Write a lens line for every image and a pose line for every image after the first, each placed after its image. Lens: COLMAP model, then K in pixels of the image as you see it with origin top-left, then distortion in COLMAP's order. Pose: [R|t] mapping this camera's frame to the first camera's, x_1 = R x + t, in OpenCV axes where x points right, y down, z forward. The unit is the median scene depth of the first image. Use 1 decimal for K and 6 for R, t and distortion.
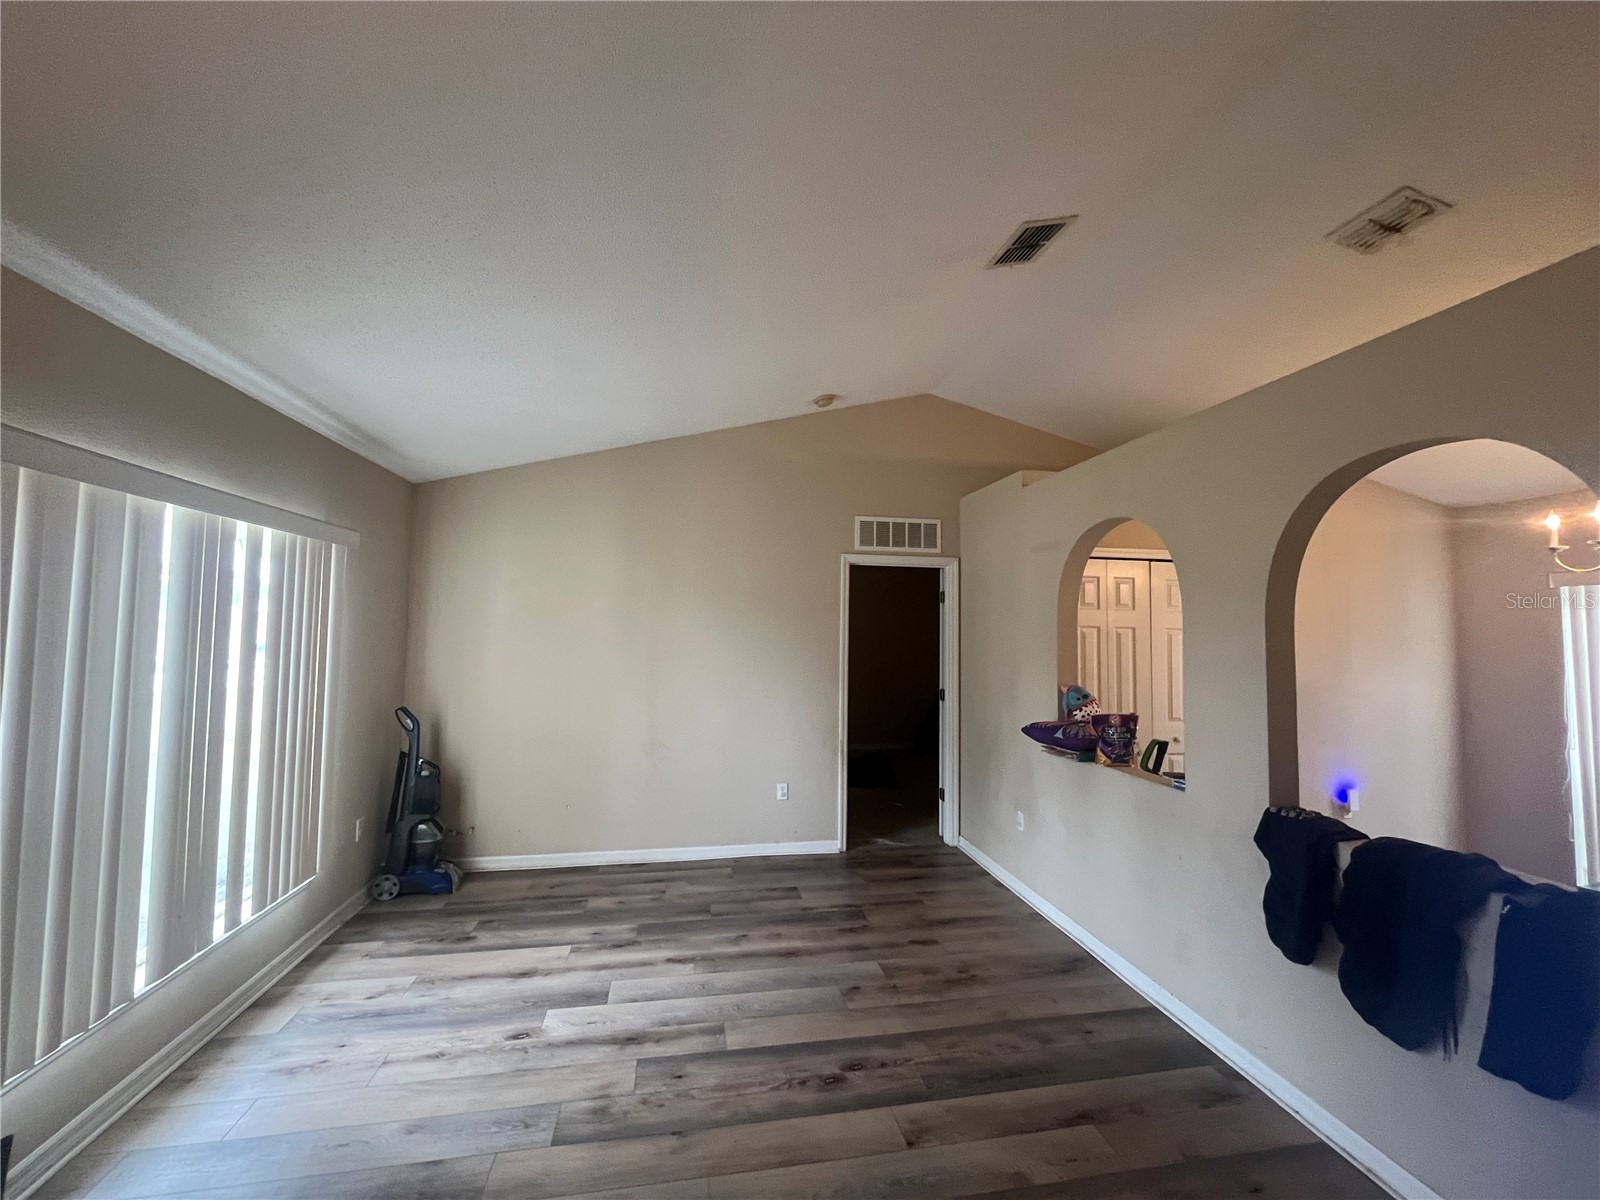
lens RADIAL K [[653.3, 0, 800.7], [0, 653.3, 596.0], [0, 0, 1]] dist [-0.006294, 0.001146]
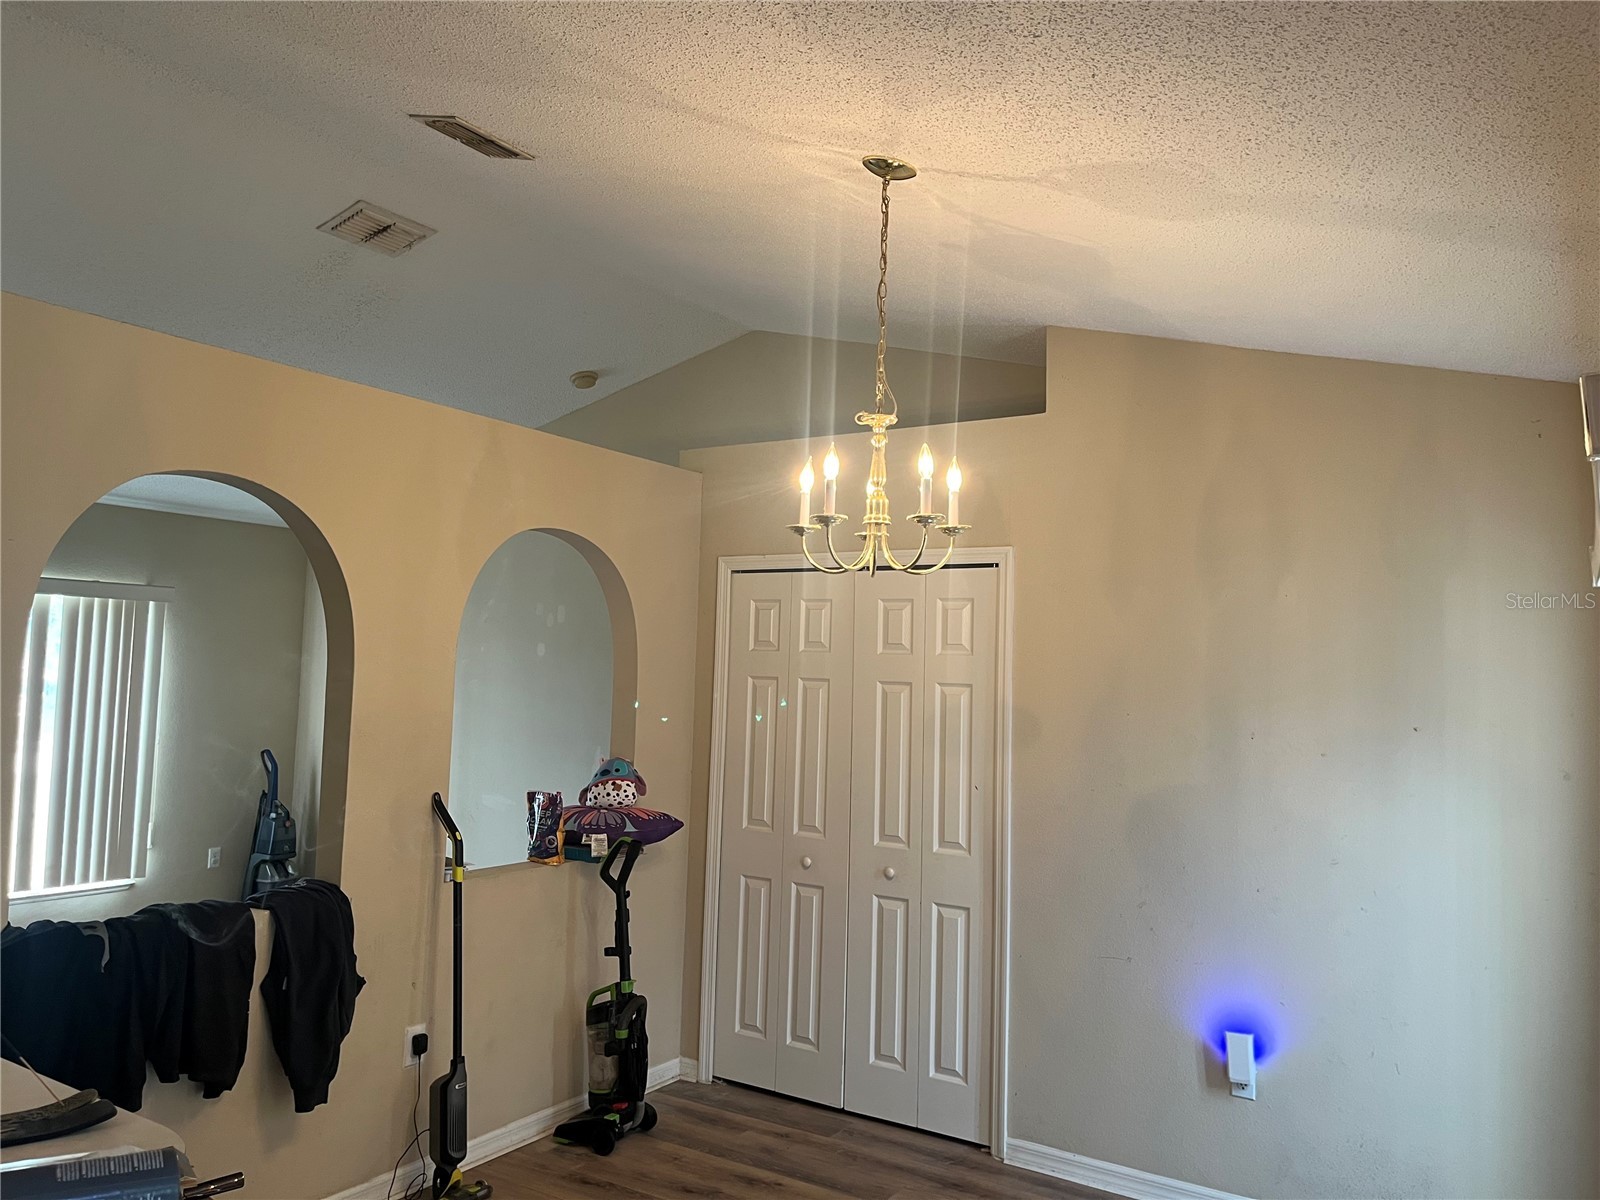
lens RADIAL K [[1224.6, 0, 790.6], [0, 1224.6, 604.2], [0, 0, 1]] dist [0.053865, -0.071577]
pose [[0.721639, -0.034073, -0.691430, 1.714000], [0.016480, 0.999350, -0.032048, 0.016220], [0.692073, 0.011732, 0.721732, 0.189278]]
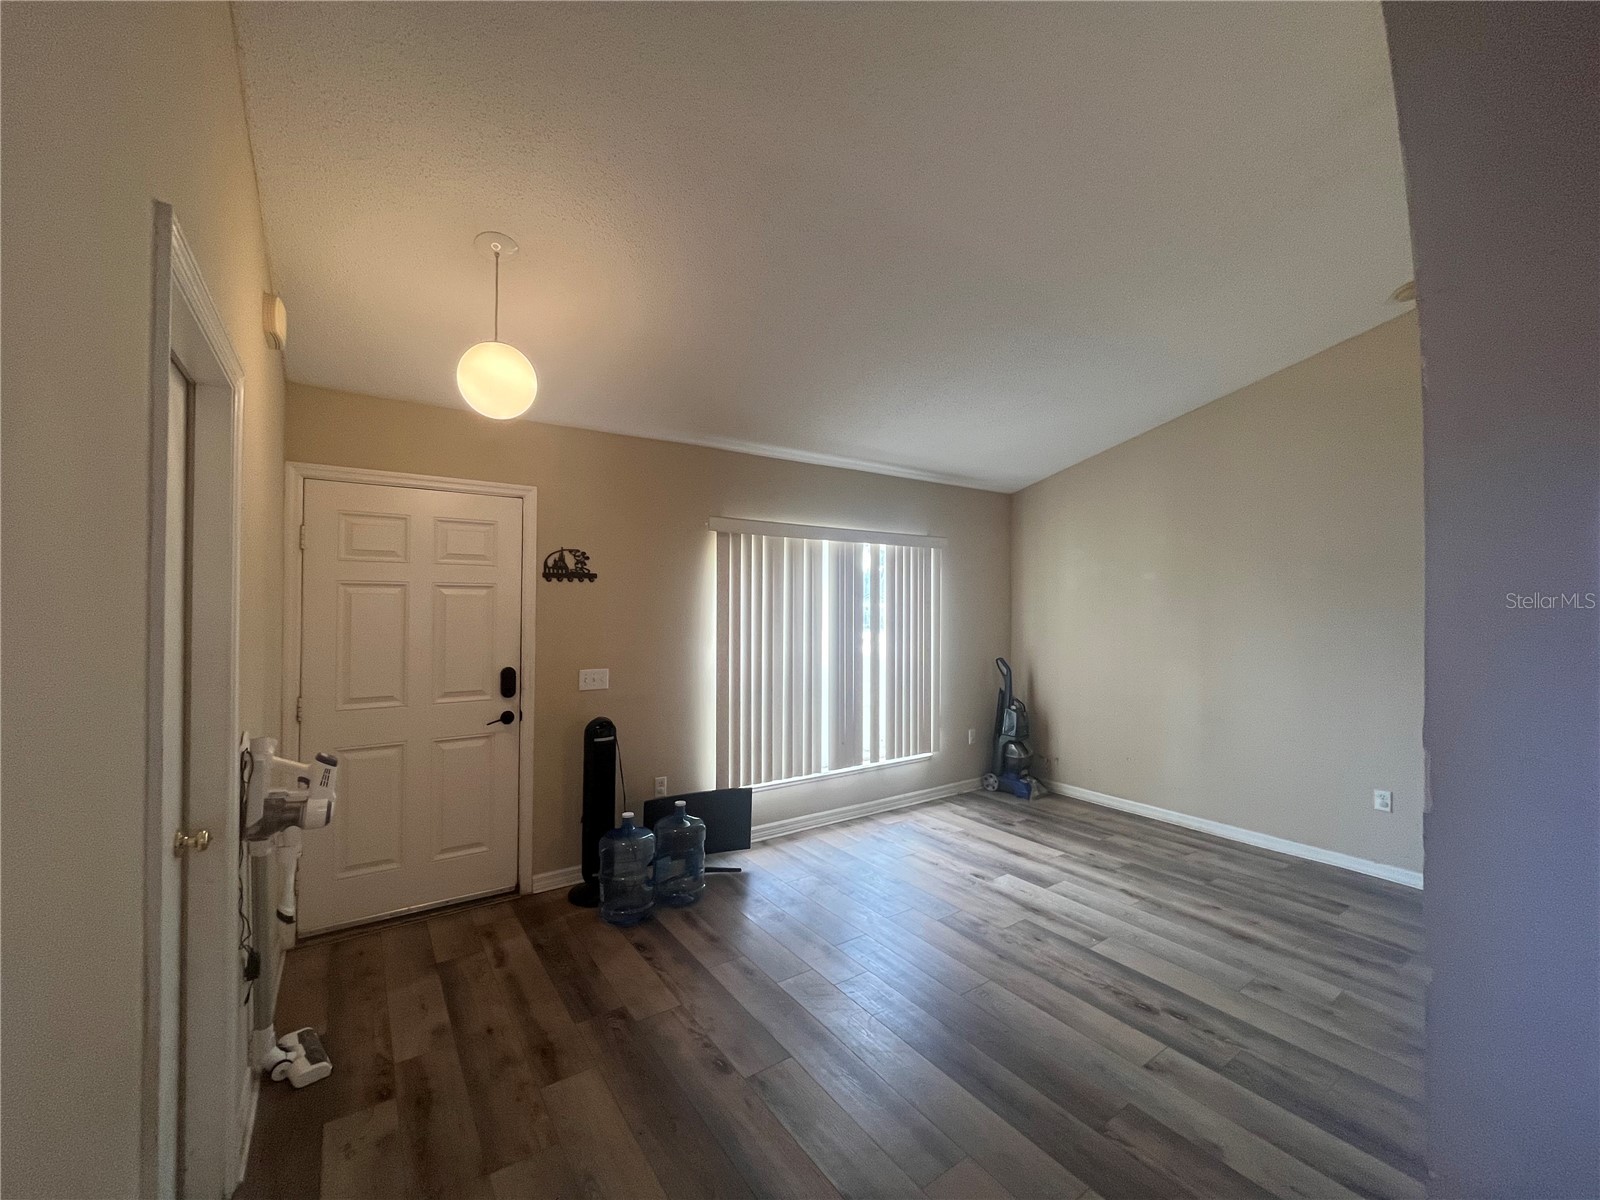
lens RADIAL K [[653.3, 0, 789.1], [0, 653.3, 592.8], [0, 0, 1]] dist [-0.006294, 0.001146]
pose [[0.403524, -0.025448, -0.914615, 0.609719], [0.048120, 0.998820, -0.006560, 0.022327], [0.913703, -0.041364, 0.404272, 0.034345]]
